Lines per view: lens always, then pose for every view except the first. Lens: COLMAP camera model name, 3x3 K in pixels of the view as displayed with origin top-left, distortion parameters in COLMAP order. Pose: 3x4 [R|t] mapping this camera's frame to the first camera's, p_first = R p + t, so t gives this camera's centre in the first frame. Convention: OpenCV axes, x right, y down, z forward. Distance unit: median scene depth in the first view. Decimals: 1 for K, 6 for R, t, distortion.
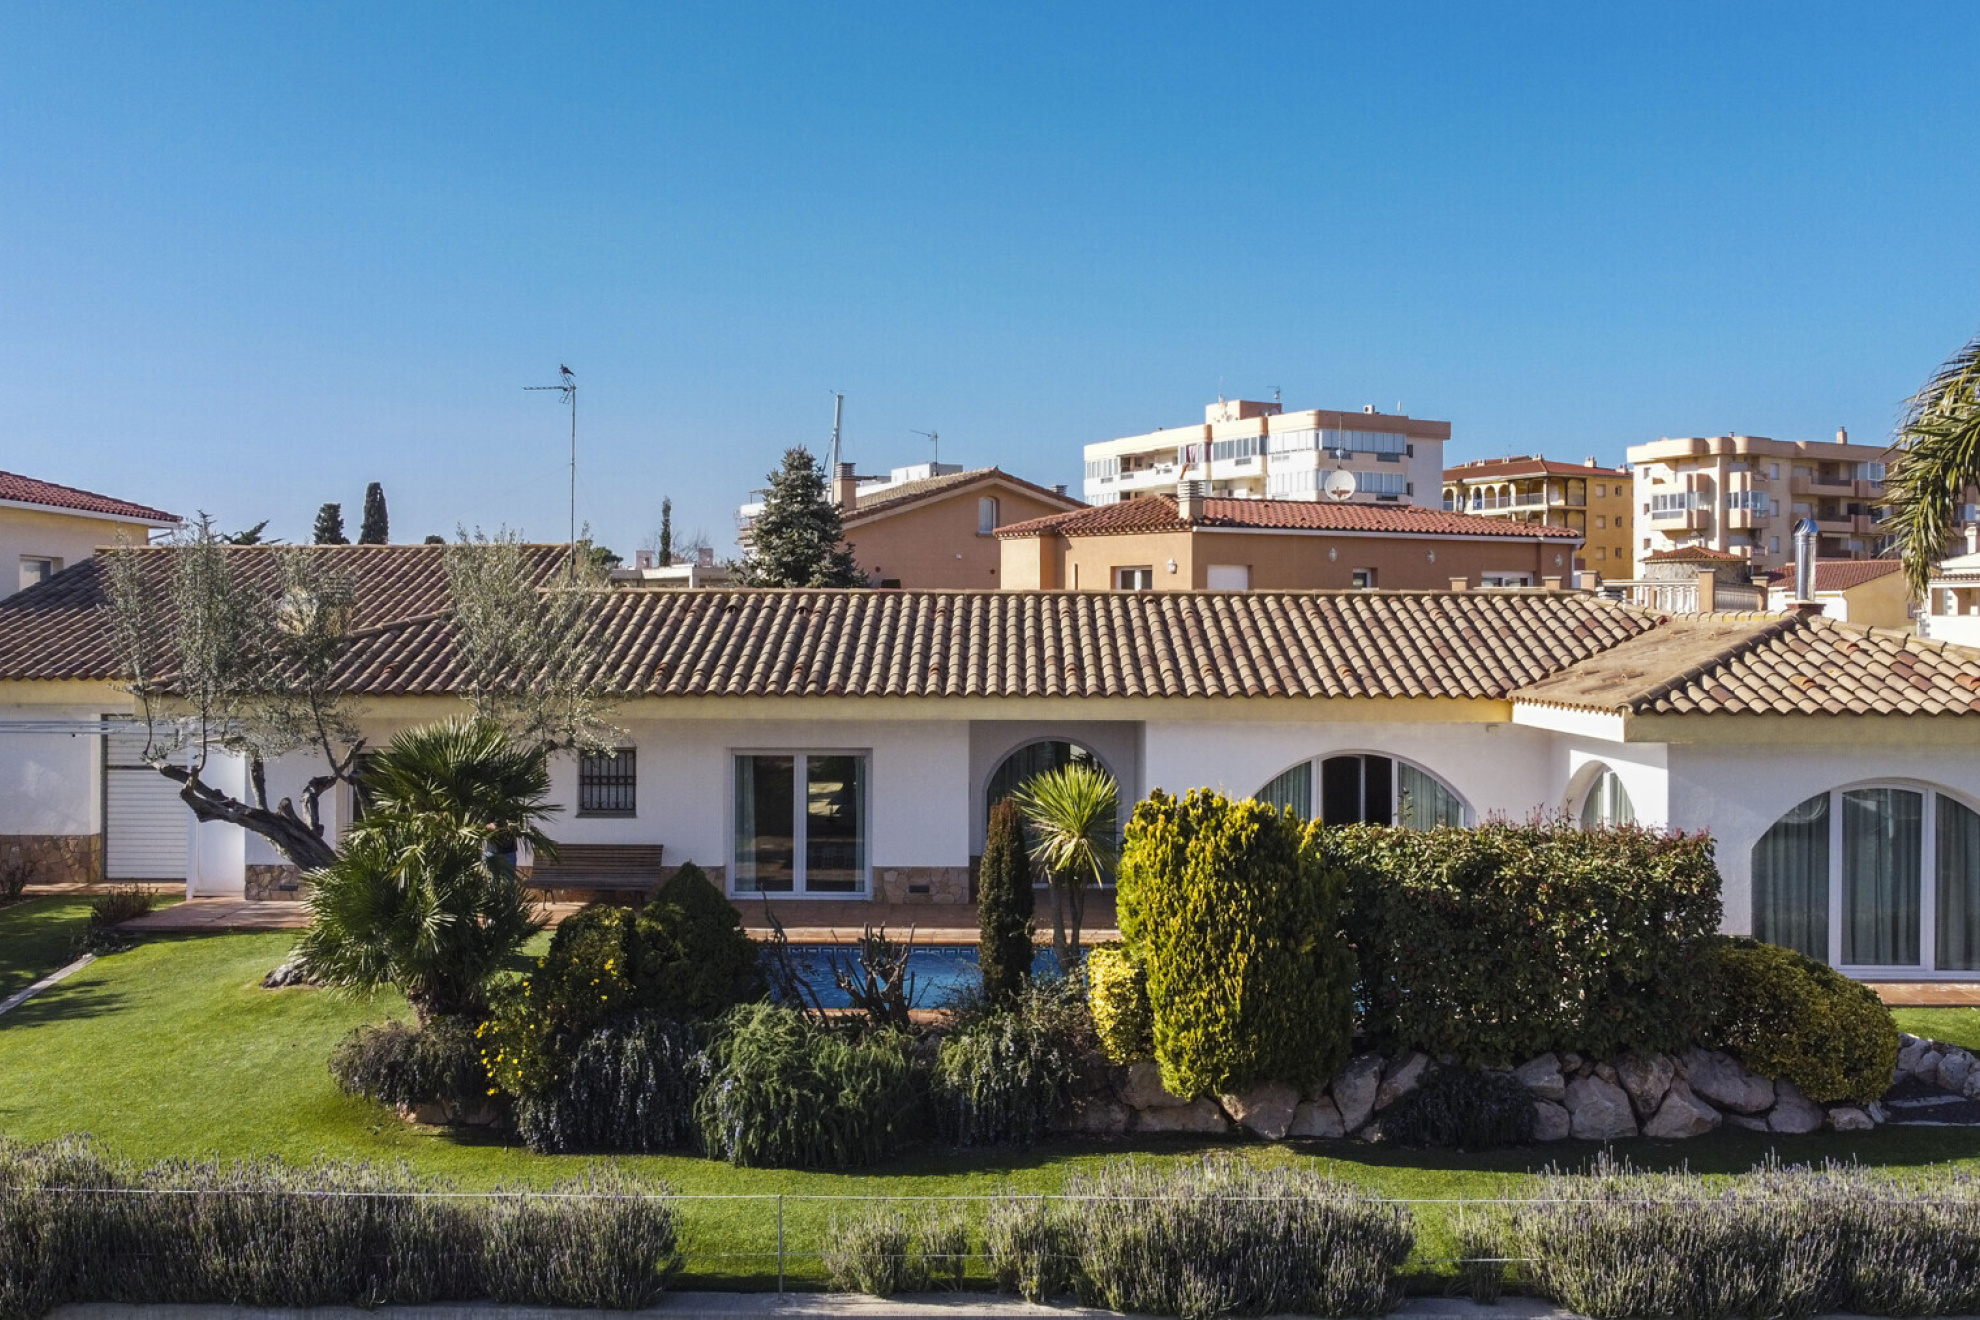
lens RADIAL K [[1820.1, 0, 959.8], [0, 1820.1, 618.8], [0, 0, 1]] dist [0.006227, -0.029197]
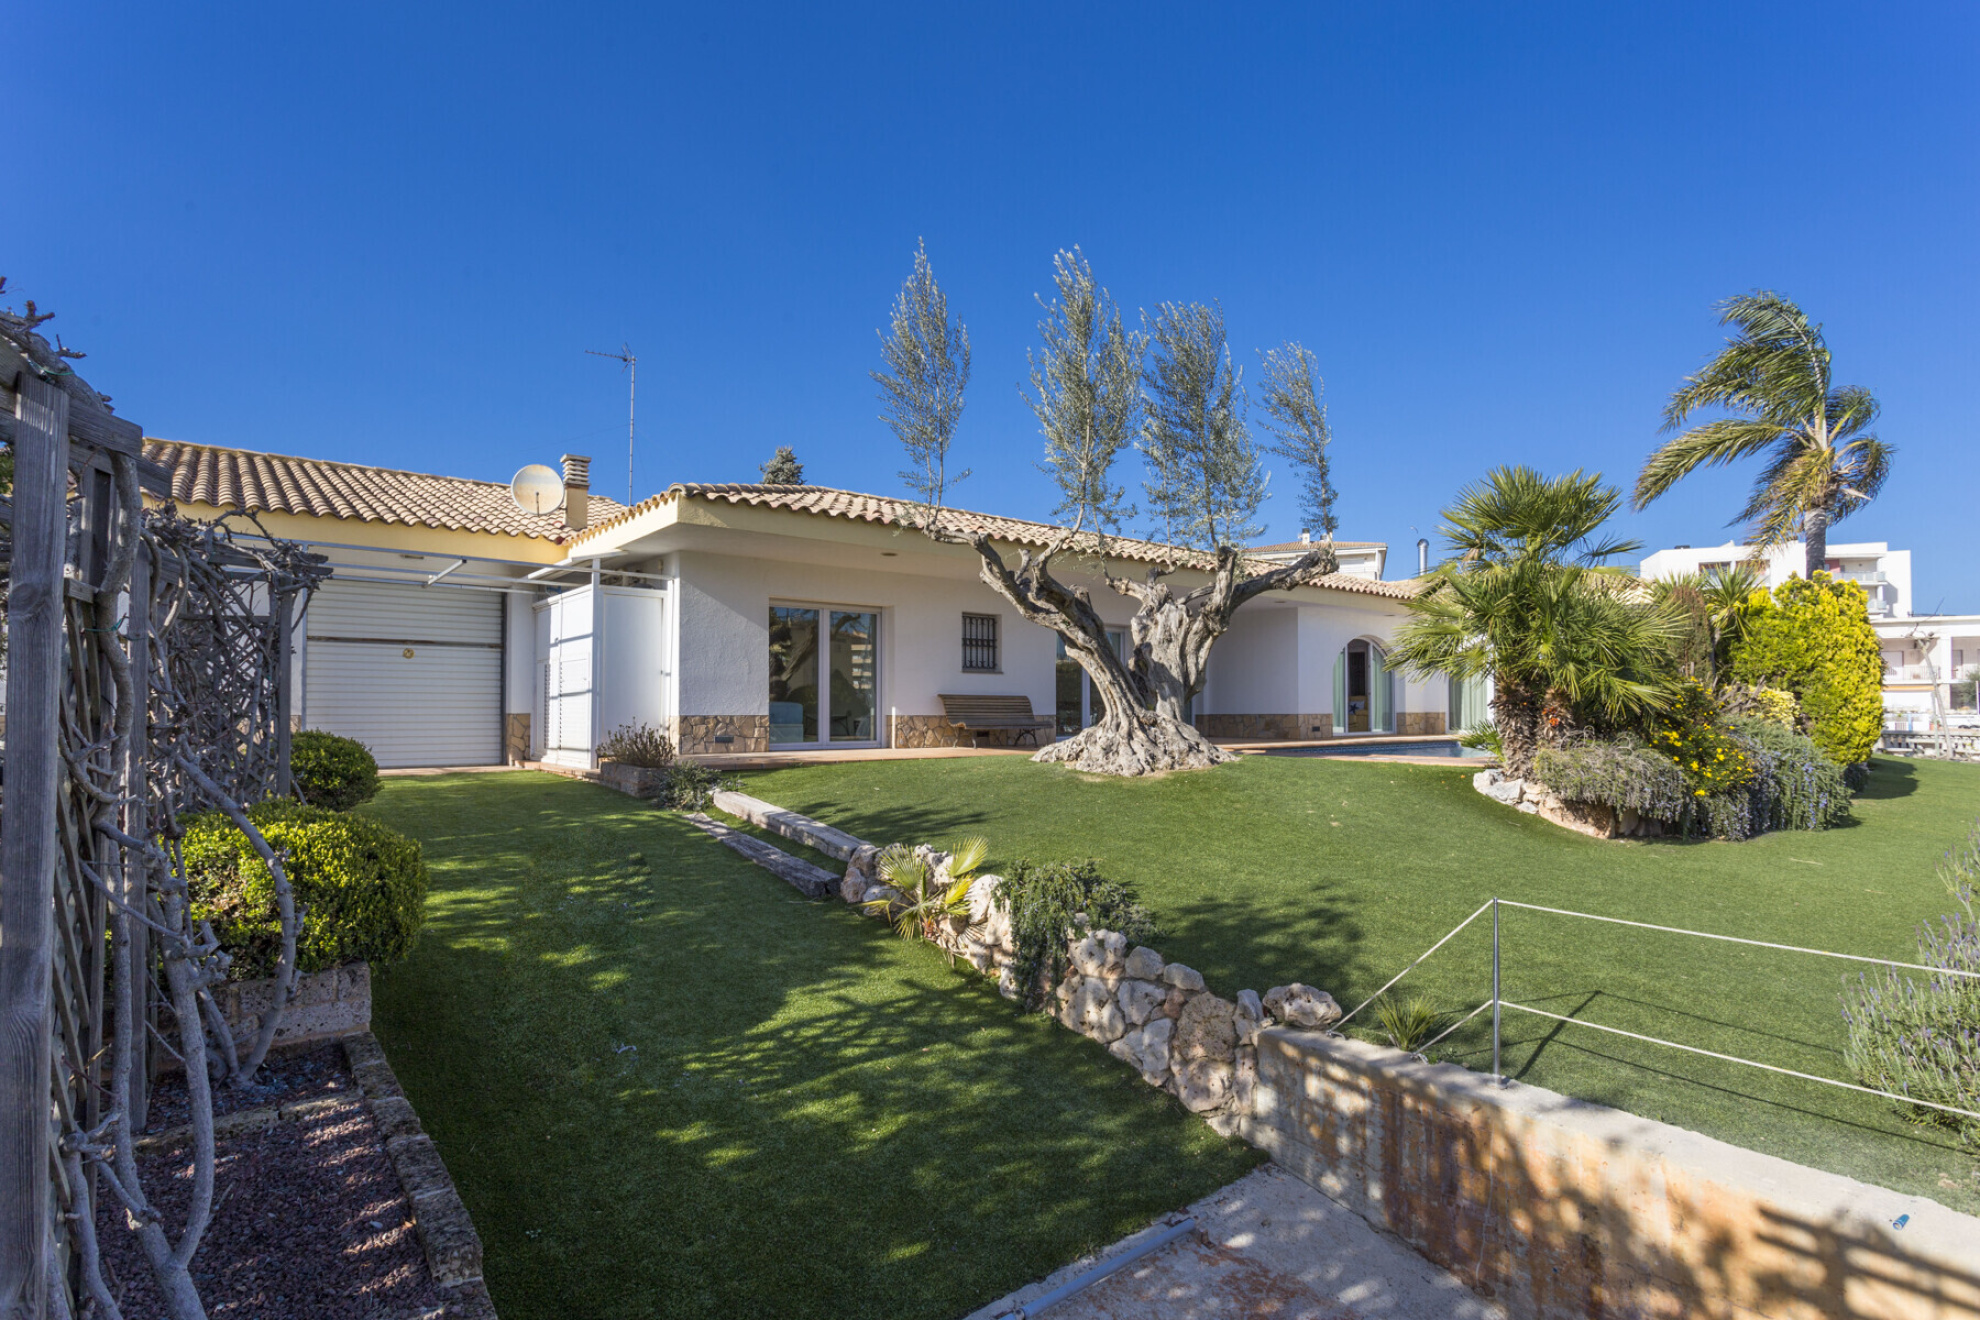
lens RADIAL K [[957.4, 0, 987.1], [0, 957.4, 727.9], [0, 0, 1]] dist [-0.026186, 0.008347]
pose [[0.761359, -0.016249, 0.648127, -0.567012], [0.001754, 0.999734, 0.023004, 0.125021], [-0.648328, -0.016378, 0.761185, 0.512870]]
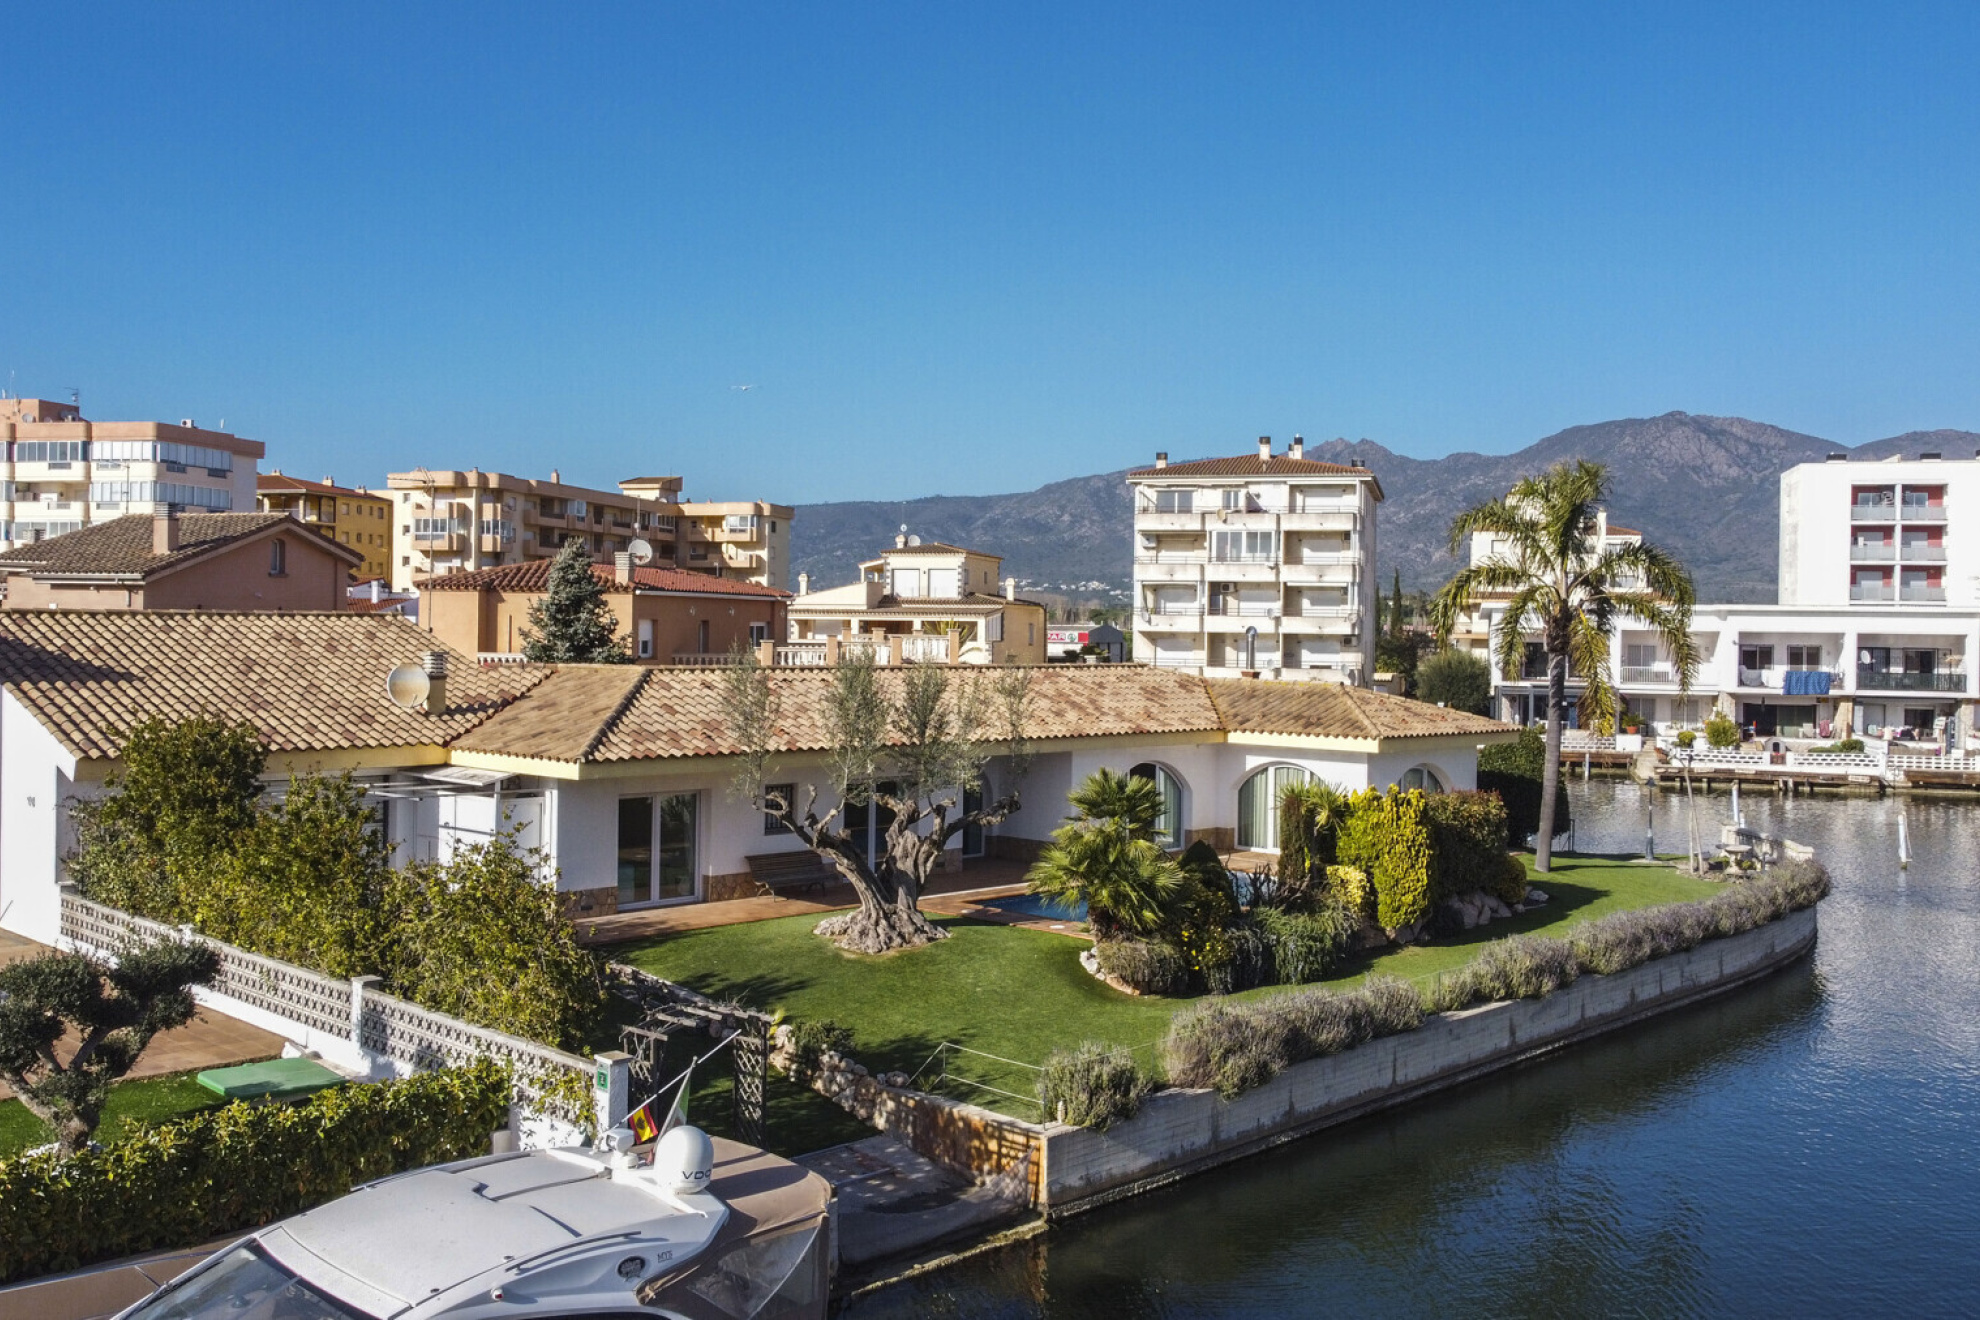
lens RADIAL K [[1769.8, 0, 977.6], [0, 1769.8, 635.2], [0, 0, 1]] dist [0.012847, -0.041871]
pose [[0.685819, 0.003275, 0.727765, -1.045484], [-0.013795, 0.999869, 0.008500, -0.056222], [-0.727642, -0.015869, 0.685774, -0.043191]]
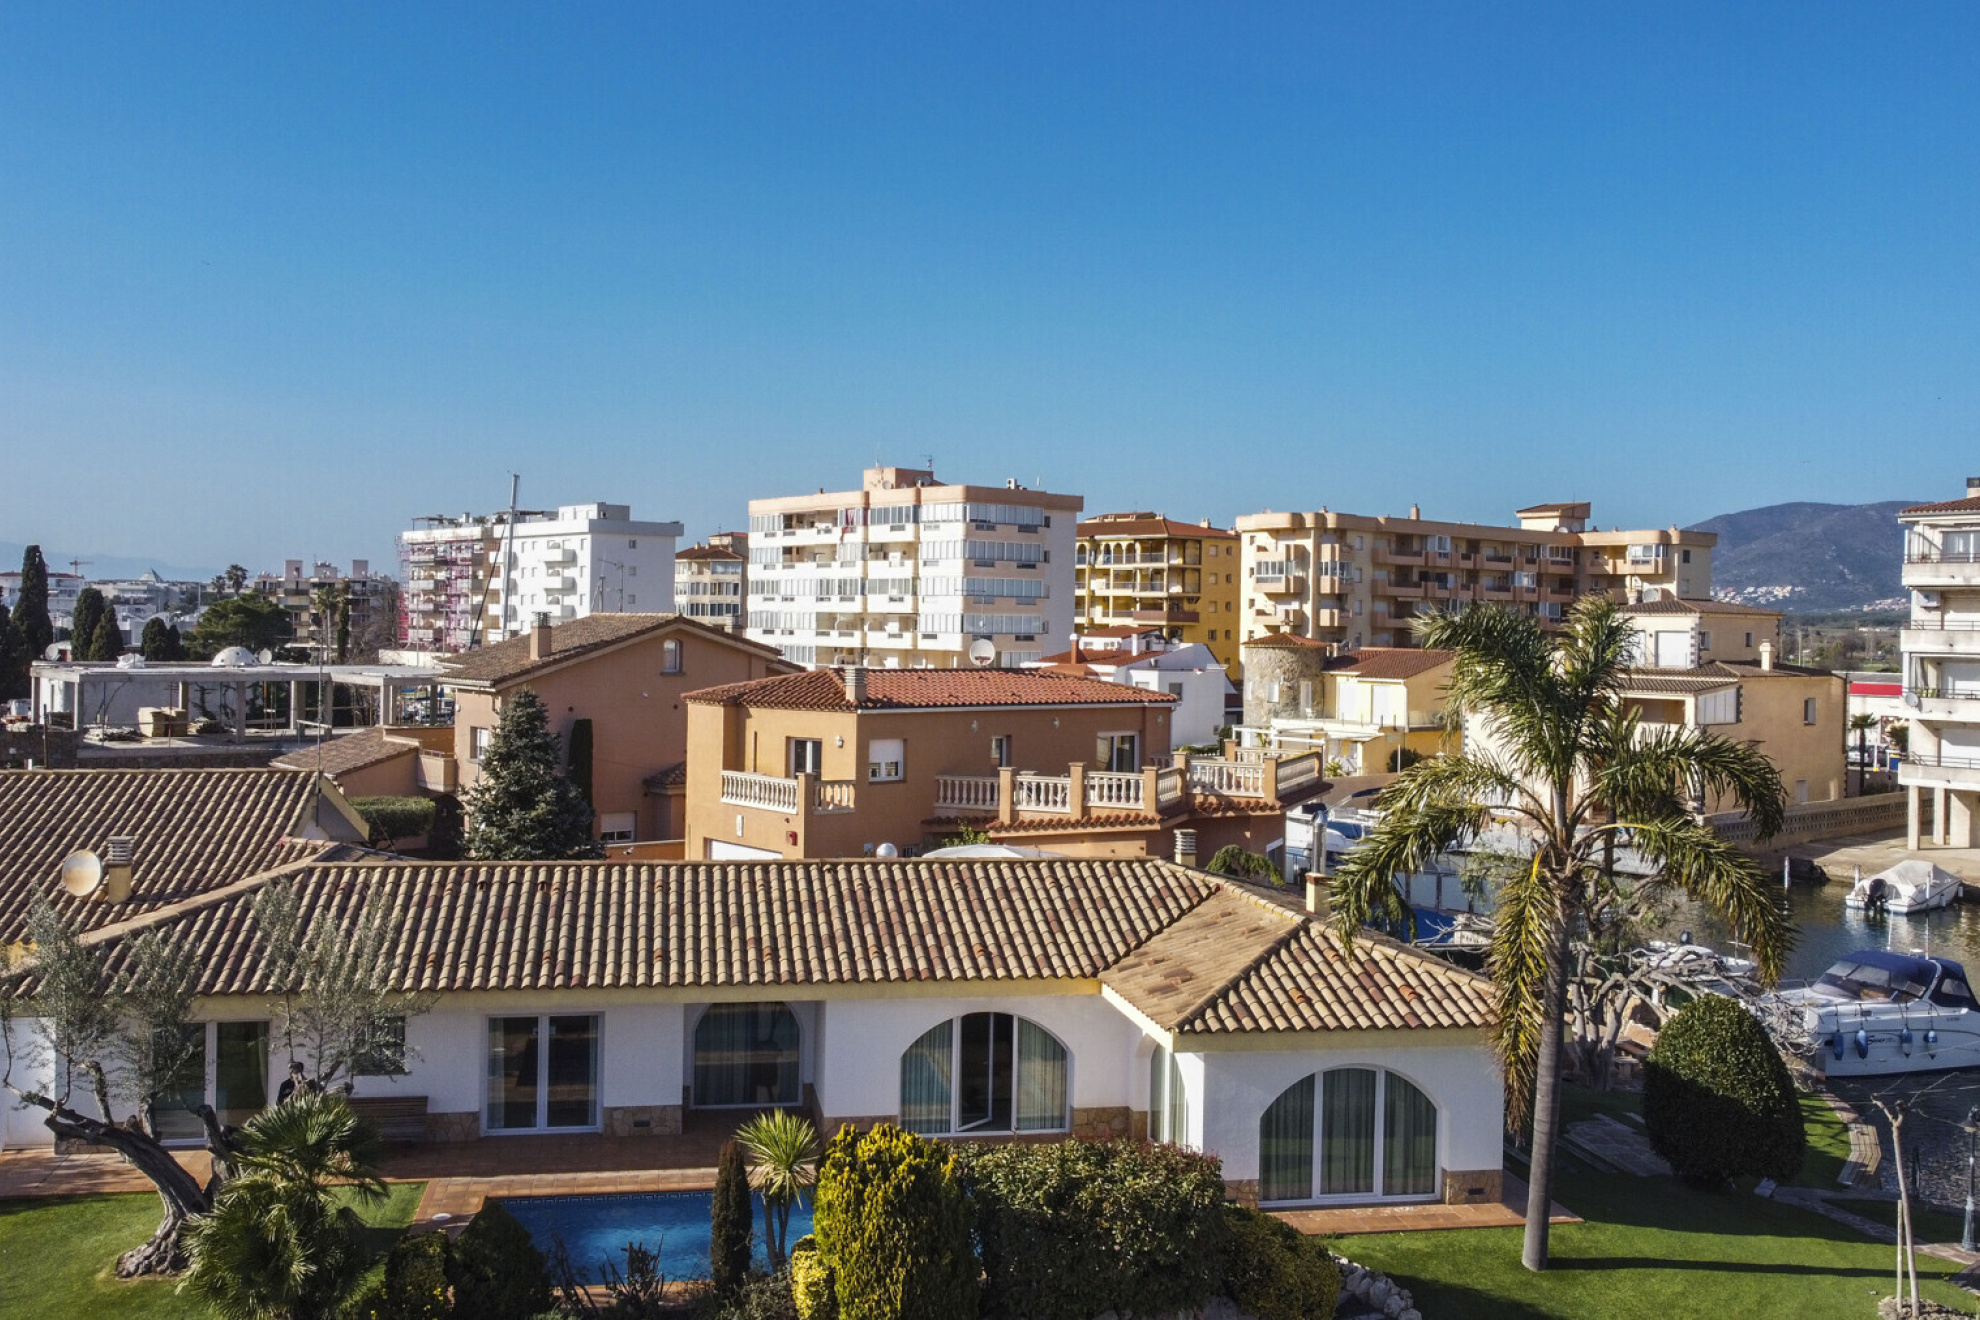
lens RADIAL K [[1769.8, 0, 977.6], [0, 1769.8, 635.2], [0, 0, 1]] dist [0.012847, -0.041871]
pose [[0.979566, 0.012637, 0.200727, -0.042593], [-0.015484, 0.999801, 0.012618, -0.194516], [-0.200527, -0.015468, 0.979566, -0.215631]]
